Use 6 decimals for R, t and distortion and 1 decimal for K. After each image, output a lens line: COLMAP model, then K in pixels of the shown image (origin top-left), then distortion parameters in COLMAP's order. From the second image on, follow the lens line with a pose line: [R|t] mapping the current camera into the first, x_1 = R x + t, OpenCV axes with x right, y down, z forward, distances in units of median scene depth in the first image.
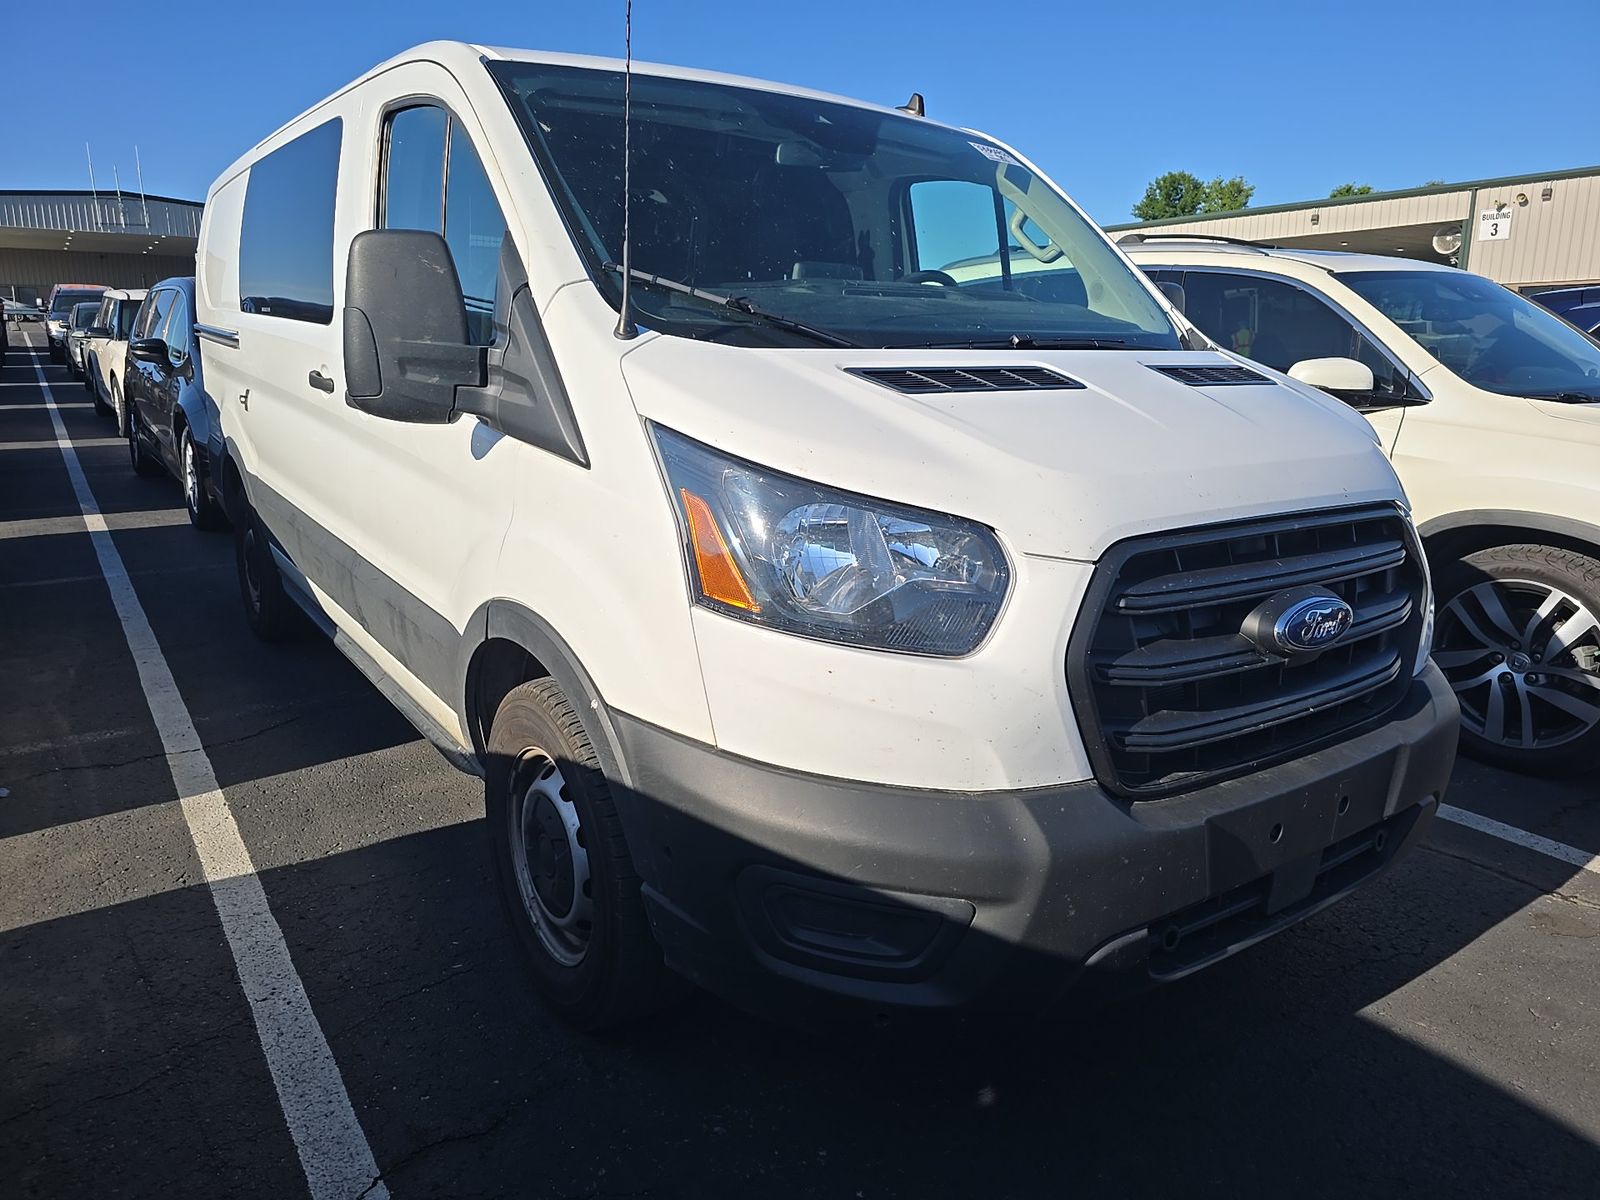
lens RADIAL K [[1136.2, 0, 800.0], [0, 1136.2, 600.0], [0, 0, 1]] dist [0.079297, -0.118968]
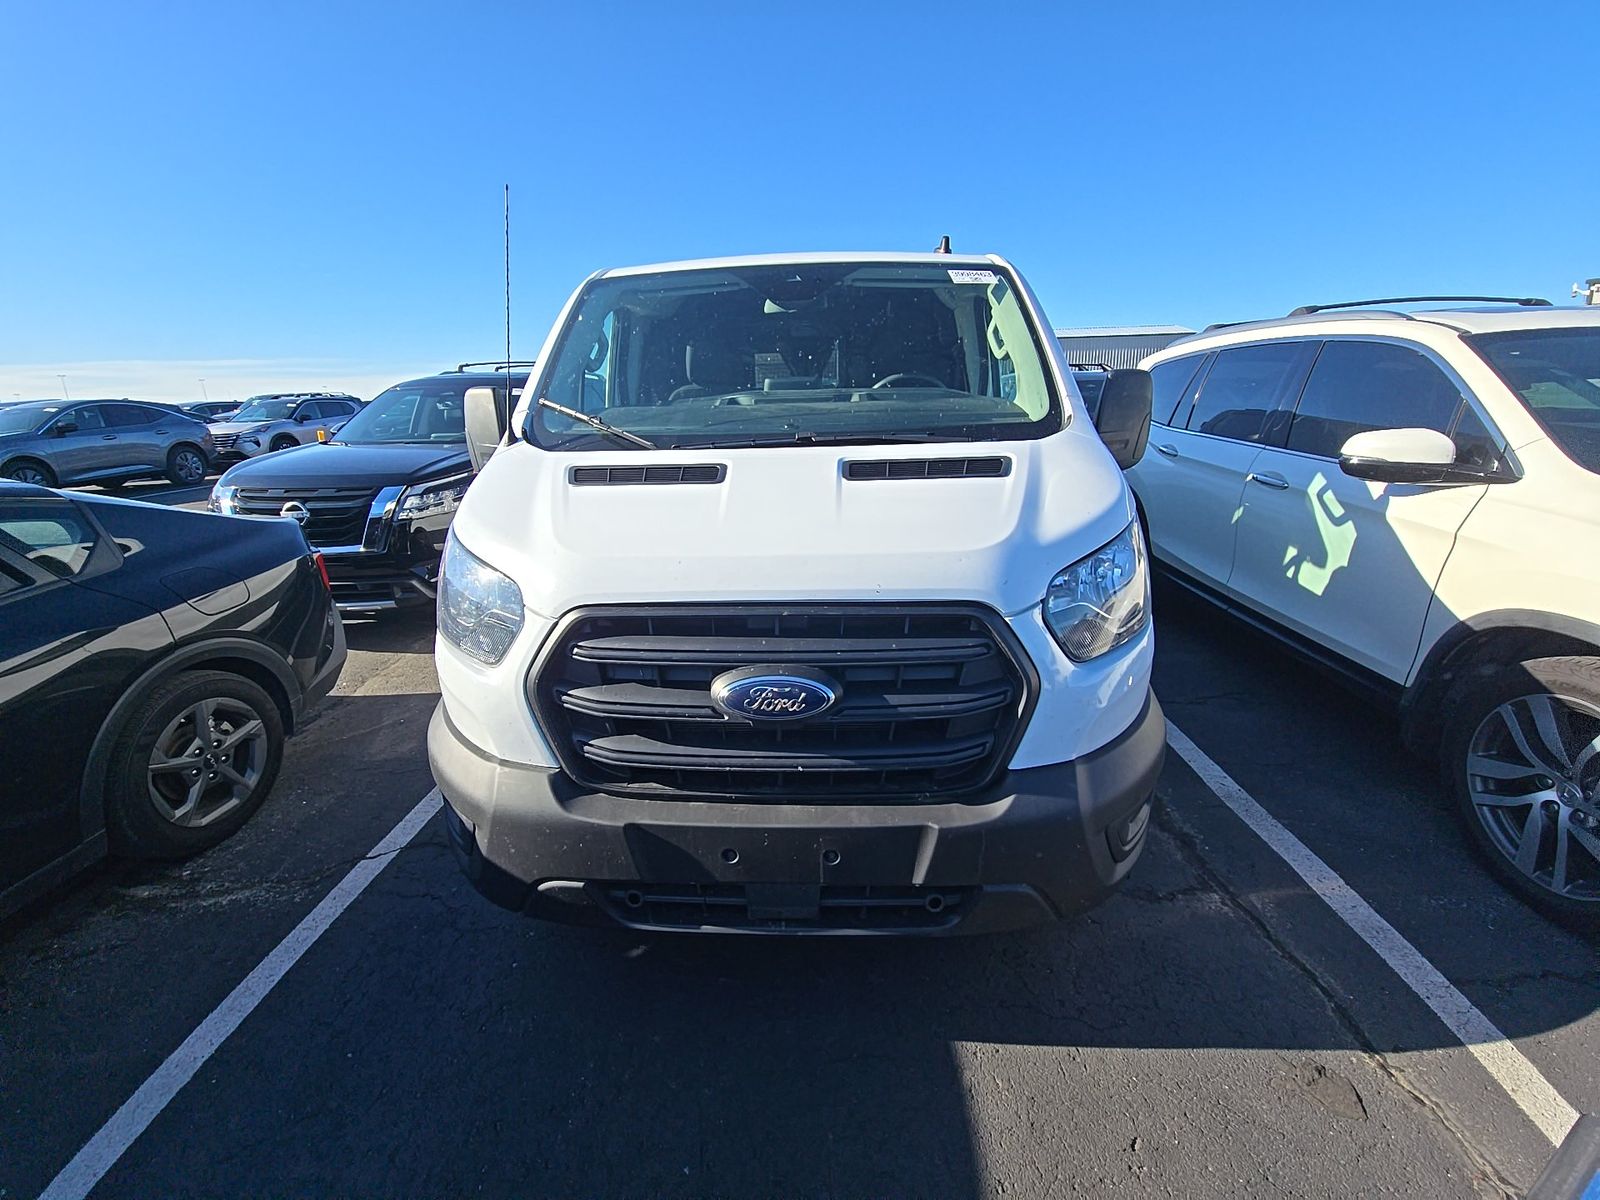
lens RADIAL K [[670.0, 0, 800.0], [0, 670.0, 600.0], [0, 0, 1]] dist [0.021843, -0.022764]
pose [[0.767018, 0.143474, -0.625379, 0.518208], [-0.101175, 0.989530, 0.102927, -0.088670], [0.633598, -0.015674, 0.773503, 0.288402]]
